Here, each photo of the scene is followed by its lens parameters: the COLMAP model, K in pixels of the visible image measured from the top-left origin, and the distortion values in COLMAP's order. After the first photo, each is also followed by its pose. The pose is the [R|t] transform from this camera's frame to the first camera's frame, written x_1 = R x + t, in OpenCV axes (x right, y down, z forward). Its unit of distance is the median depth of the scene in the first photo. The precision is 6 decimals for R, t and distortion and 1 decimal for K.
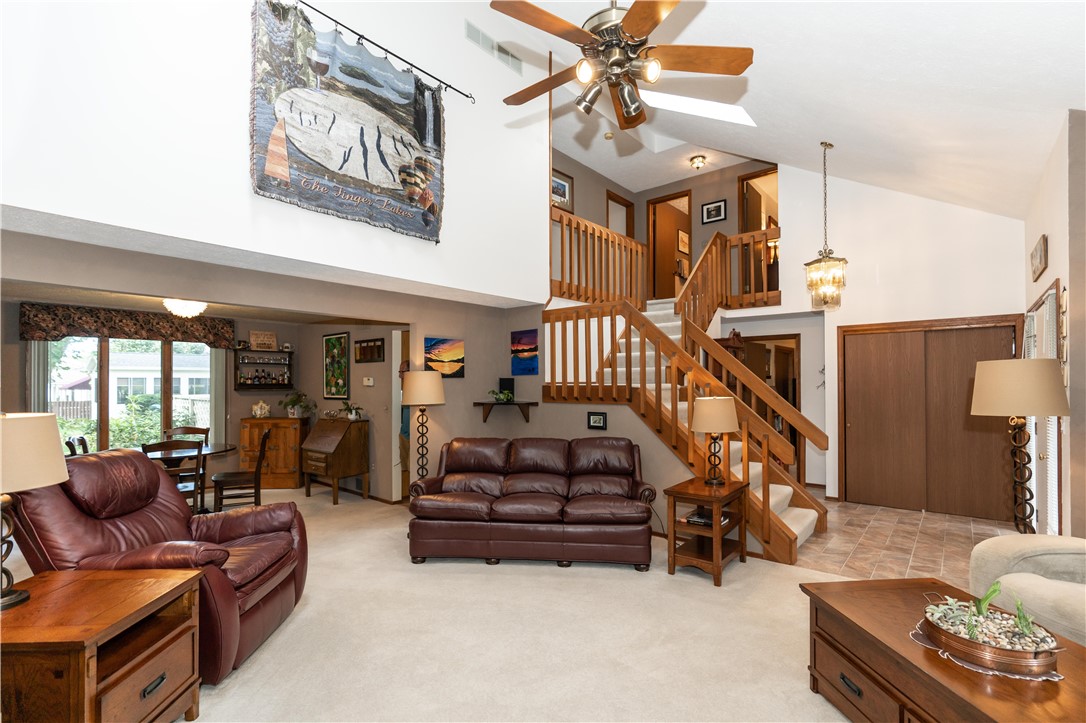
lens RADIAL K [[499.5, 0, 546.1], [0, 499.5, 375.4], [0, 0, 1]] dist [-0.009603, 0.003623]
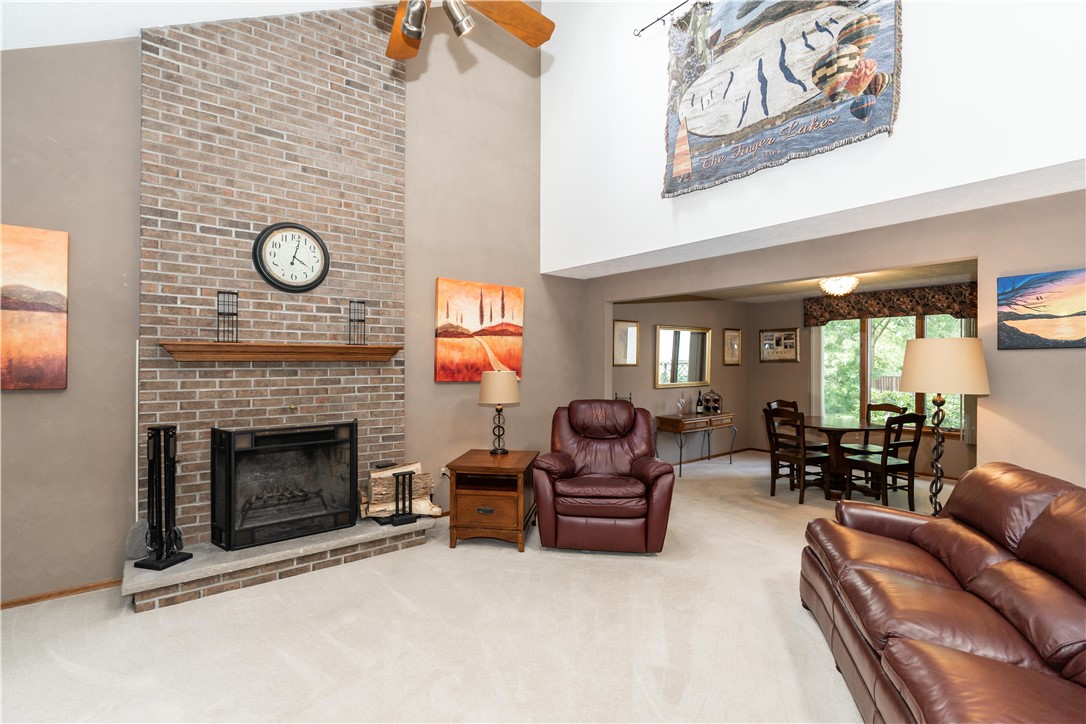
lens RADIAL K [[499.5, 0, 544.9], [0, 499.5, 361.4], [0, 0, 1]] dist [-0.009603, 0.003623]
pose [[-0.195510, 0.003919, -0.980694, 0.490905], [0.013435, 0.999909, 0.001317, 0.013741], [0.980610, -0.012918, -0.195545, 0.720172]]
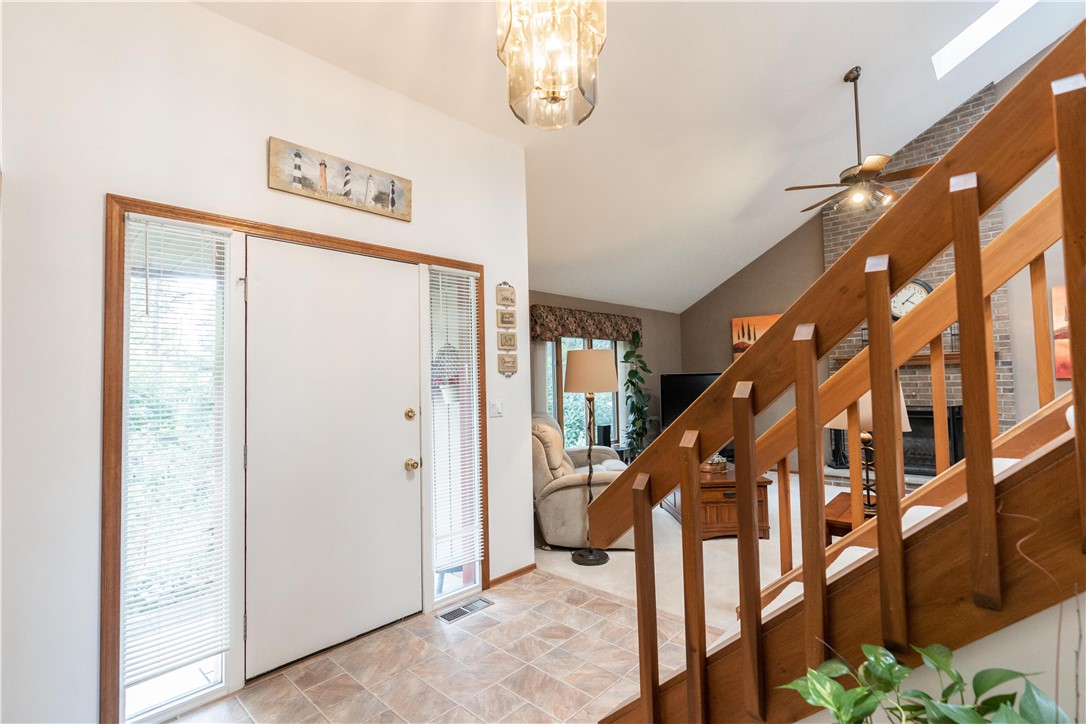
lens RADIAL K [[499.5, 0, 552.3], [0, 499.5, 359.0], [0, 0, 1]] dist [-0.009603, 0.003623]
pose [[-0.998333, 0.031712, 0.048222, 0.649224], [0.028845, 0.997840, -0.059017, 0.043619], [-0.049989, -0.057528, -0.997092, 1.532168]]
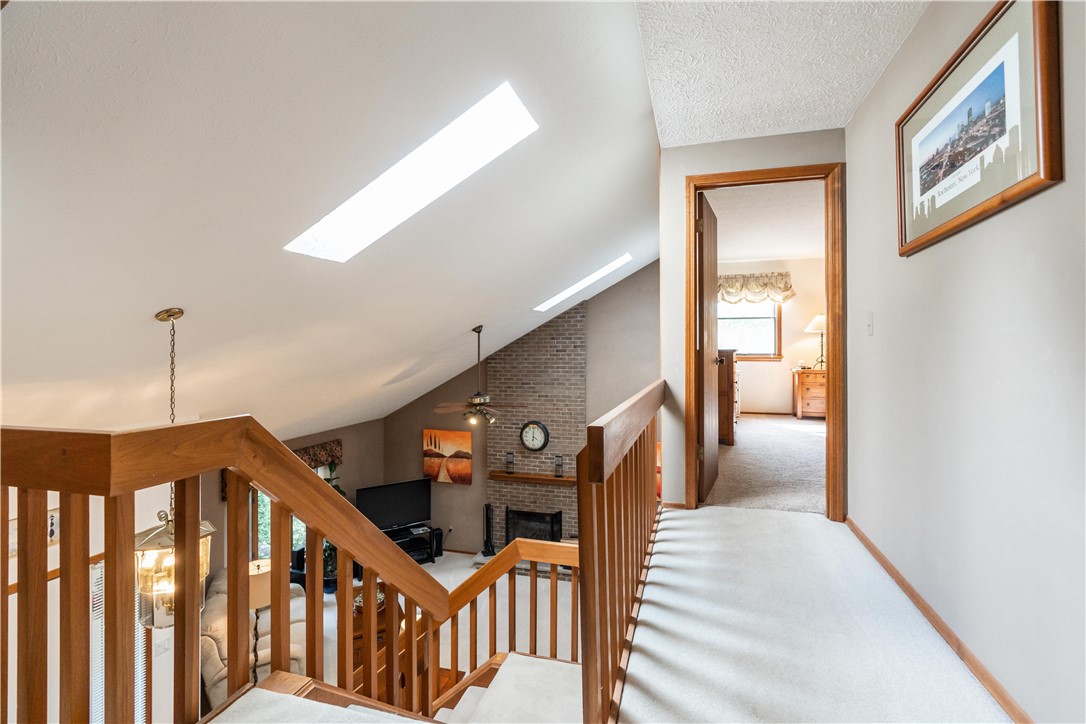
lens RADIAL K [[499.5, 0, 549.7], [0, 499.5, 342.9], [0, 0, 1]] dist [-0.009603, 0.003623]
pose [[-0.914508, 0.003437, -0.404552, 0.475600], [0.013620, 0.999659, -0.022296, -0.492358], [0.404338, -0.025899, -0.914243, 1.965665]]
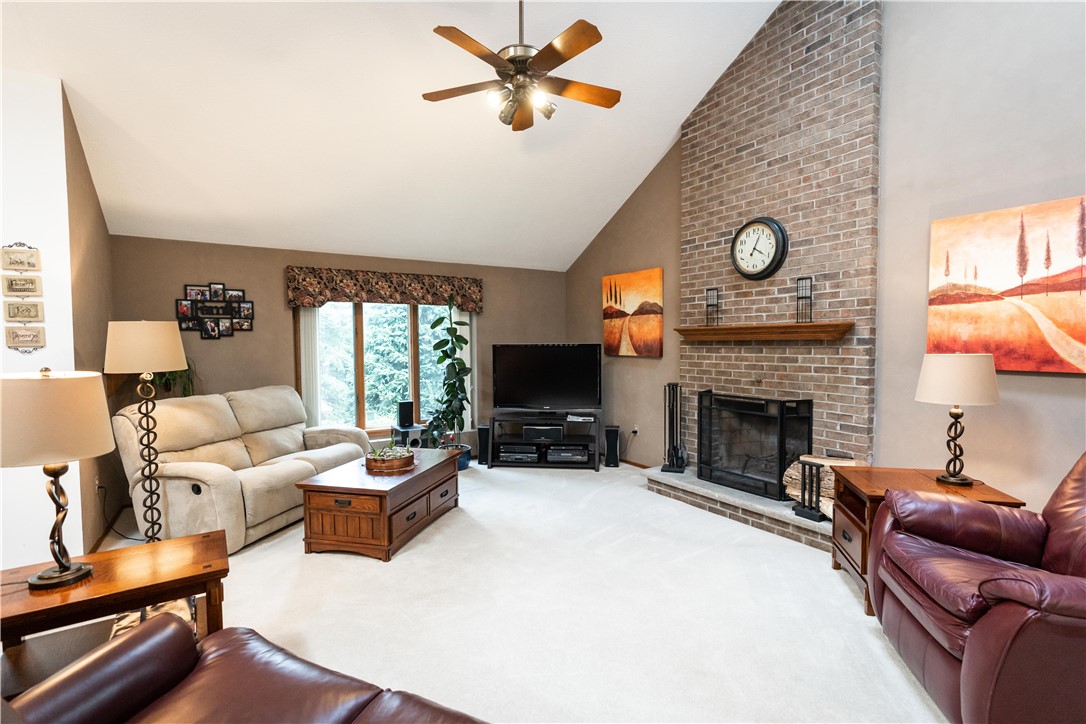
lens RADIAL K [[499.5, 0, 550.2], [0, 499.5, 363.4], [0, 0, 1]] dist [-0.009603, 0.003623]
pose [[-0.955647, -0.000524, 0.294514, -0.163467], [0.007462, 0.999634, 0.025993, 0.025259], [-0.294419, 0.027037, -0.955294, 1.183123]]
